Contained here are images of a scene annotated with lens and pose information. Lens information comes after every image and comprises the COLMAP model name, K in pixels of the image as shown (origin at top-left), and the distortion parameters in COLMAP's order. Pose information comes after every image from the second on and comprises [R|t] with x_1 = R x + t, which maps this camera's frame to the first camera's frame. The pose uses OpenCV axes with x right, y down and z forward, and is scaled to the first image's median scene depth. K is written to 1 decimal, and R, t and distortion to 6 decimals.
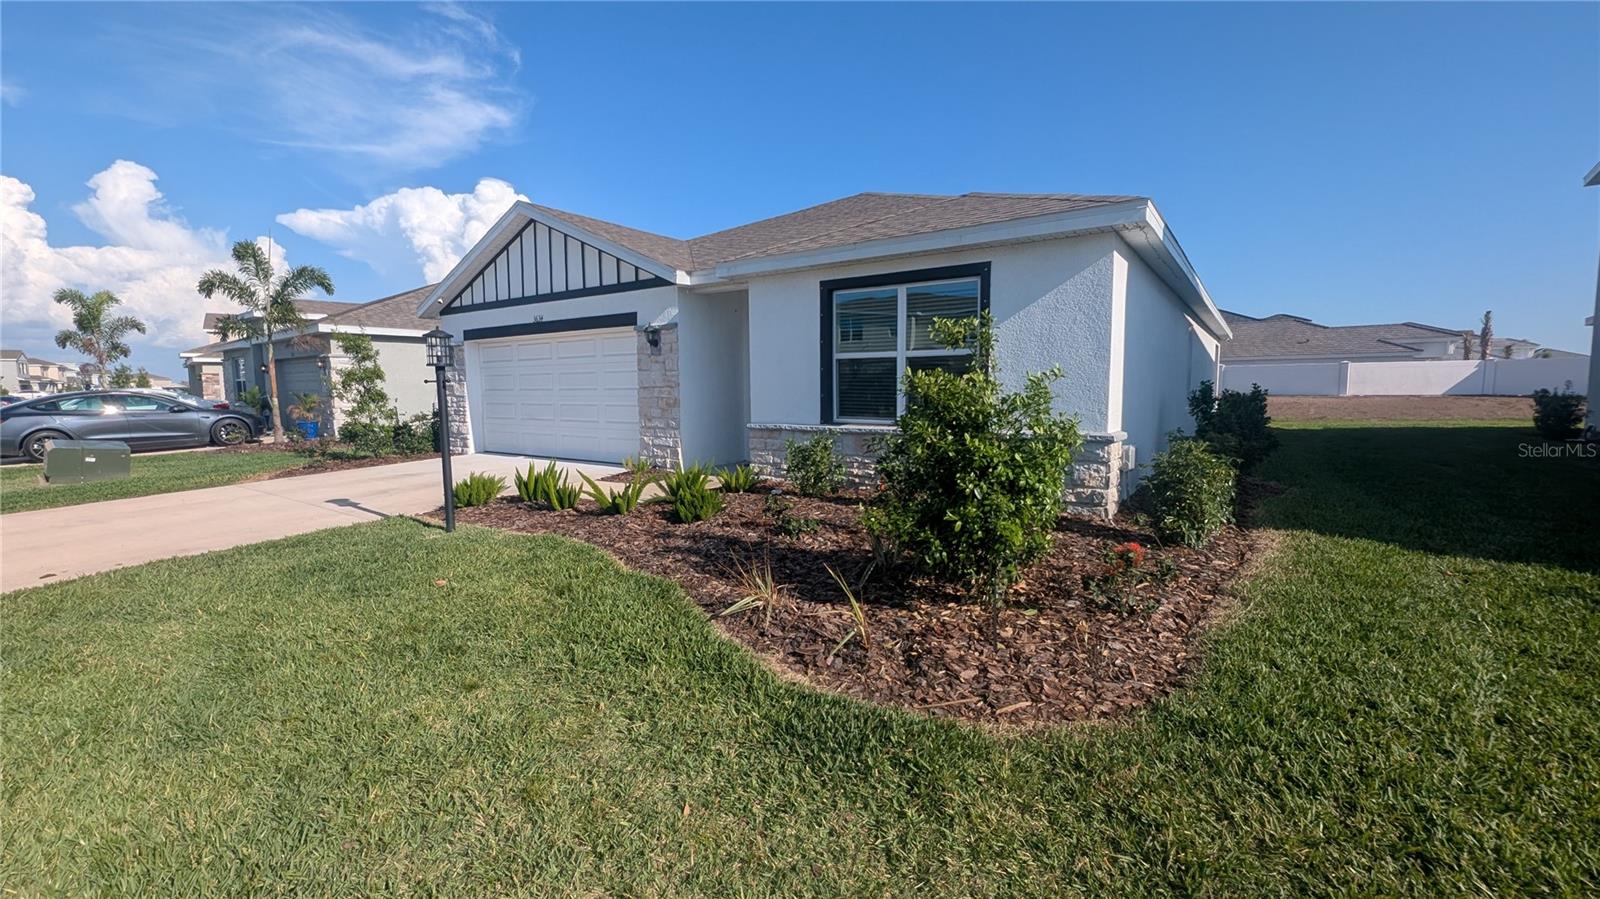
lens RADIAL K [[655.2, 0, 802.1], [0, 655.2, 447.9], [0, 0, 1]] dist [0.000371, -0.000573]
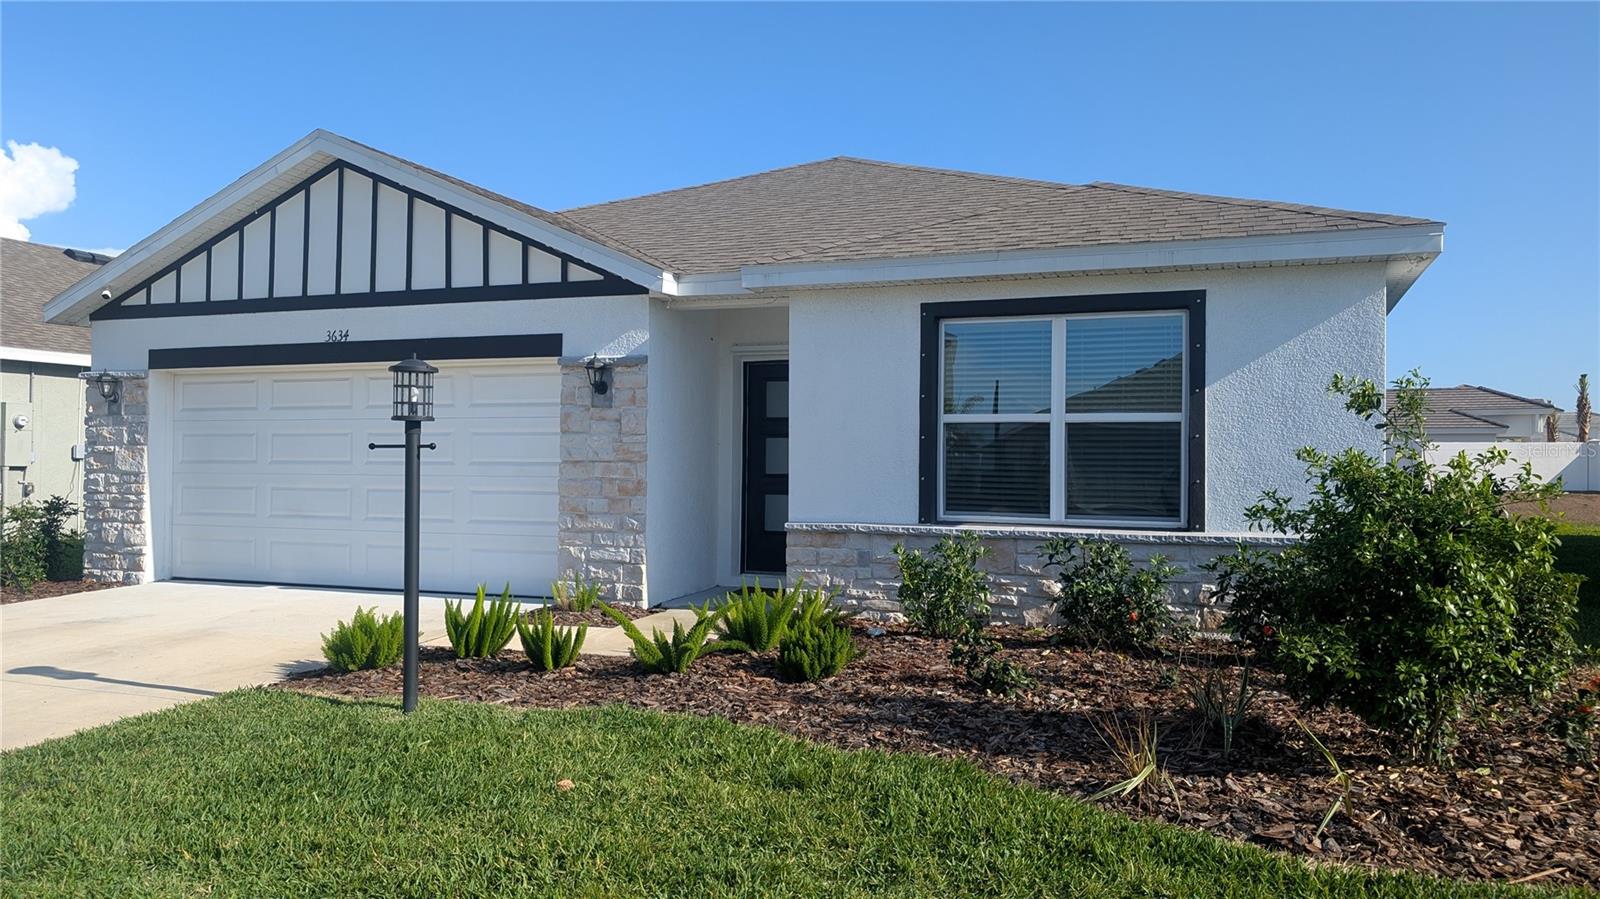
lens RADIAL K [[1174.7, 0, 793.1], [0, 1174.7, 450.9], [0, 0, 1]] dist [0.022567, -0.008493]
pose [[0.967464, 0.018122, 0.252357, -0.324470], [0.008907, 0.994374, -0.105551, 0.010876], [-0.252850, 0.104365, 0.961860, -0.061272]]
